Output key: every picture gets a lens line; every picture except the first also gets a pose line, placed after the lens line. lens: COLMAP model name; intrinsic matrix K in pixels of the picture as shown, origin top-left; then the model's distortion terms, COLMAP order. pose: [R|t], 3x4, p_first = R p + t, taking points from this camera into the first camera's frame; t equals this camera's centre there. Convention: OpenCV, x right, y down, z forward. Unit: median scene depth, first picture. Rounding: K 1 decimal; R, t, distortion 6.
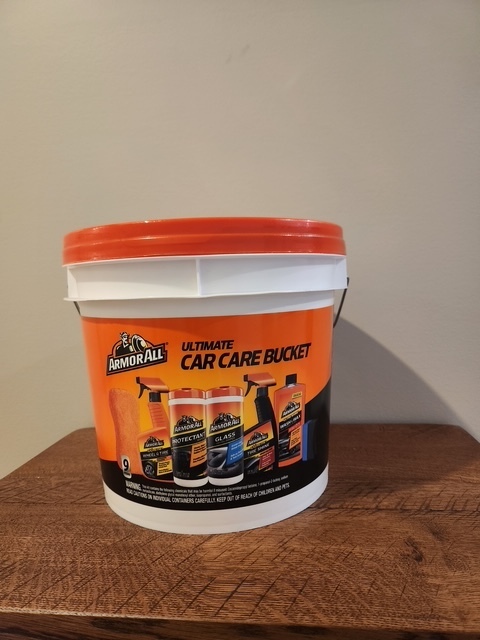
lens RADIAL K [[431.0, 0, 240.1], [0, 431.0, 317.1], [0, 0, 1]] dist [0.019542, -0.031844]
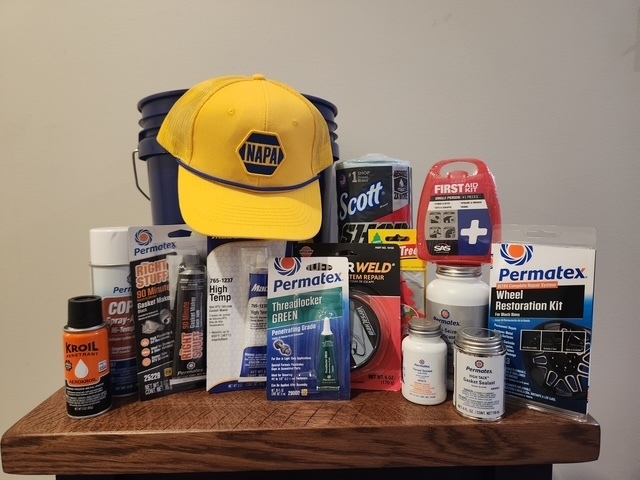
lens RADIAL K [[431.0, 0, 320.5], [0, 431.0, 238.2], [0, 0, 1]] dist [0.019542, -0.031844]
pose [[0.990811, 0.015081, 0.134408, -0.187678], [-0.017979, 0.999631, 0.020374, 0.018600], [-0.134052, -0.022604, 0.990717, -0.401658]]
